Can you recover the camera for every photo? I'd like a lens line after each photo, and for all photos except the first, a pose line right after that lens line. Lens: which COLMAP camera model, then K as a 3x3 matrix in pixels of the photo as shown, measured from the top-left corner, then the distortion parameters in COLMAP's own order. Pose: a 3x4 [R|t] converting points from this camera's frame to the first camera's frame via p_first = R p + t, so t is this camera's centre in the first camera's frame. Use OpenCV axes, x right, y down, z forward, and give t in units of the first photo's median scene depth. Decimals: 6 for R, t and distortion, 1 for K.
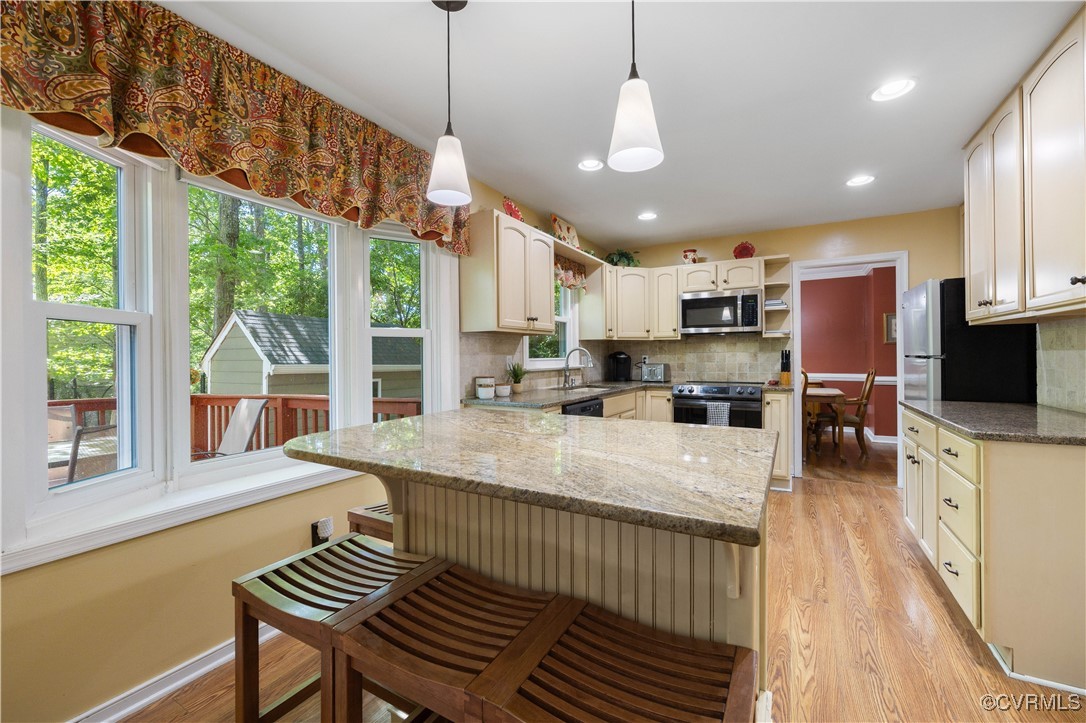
lens RADIAL K [[434.9, 0, 553.5], [0, 434.9, 359.7], [0, 0, 1]] dist [0.008264, -0.002043]
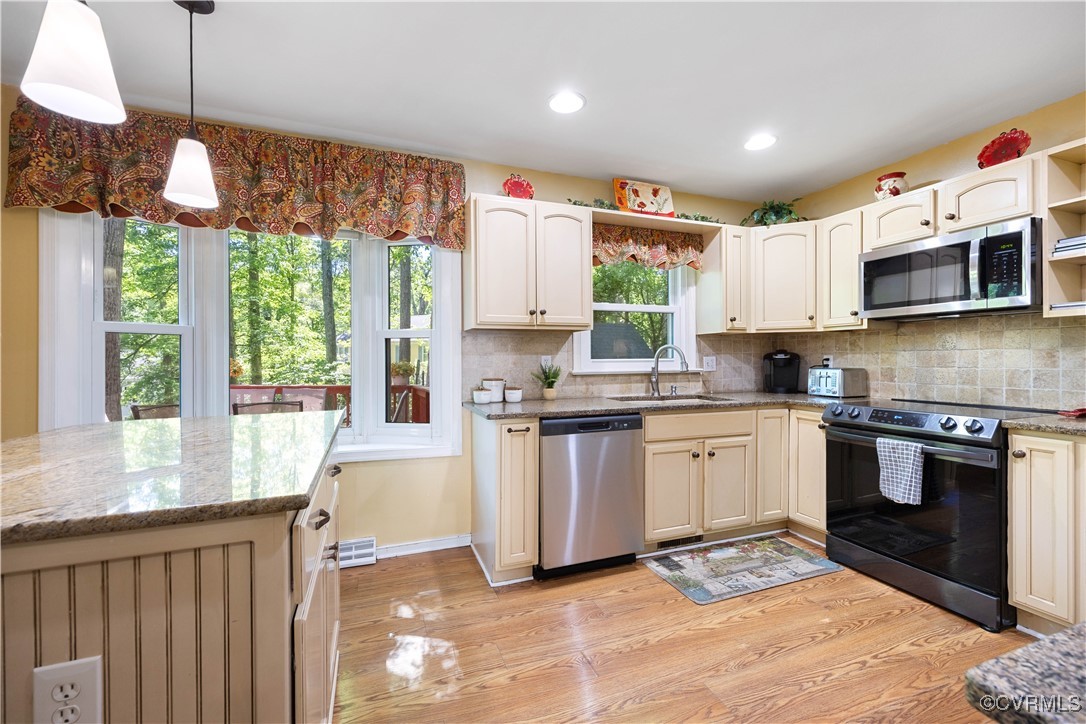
lens RADIAL K [[434.9, 0, 540.2], [0, 434.9, 362.7], [0, 0, 1]] dist [0.008264, -0.002043]
pose [[0.765167, 0.009872, -0.643756, 0.364523], [-0.005377, 0.999946, 0.008943, -0.002742], [0.643810, -0.003382, 0.765178, 0.267950]]
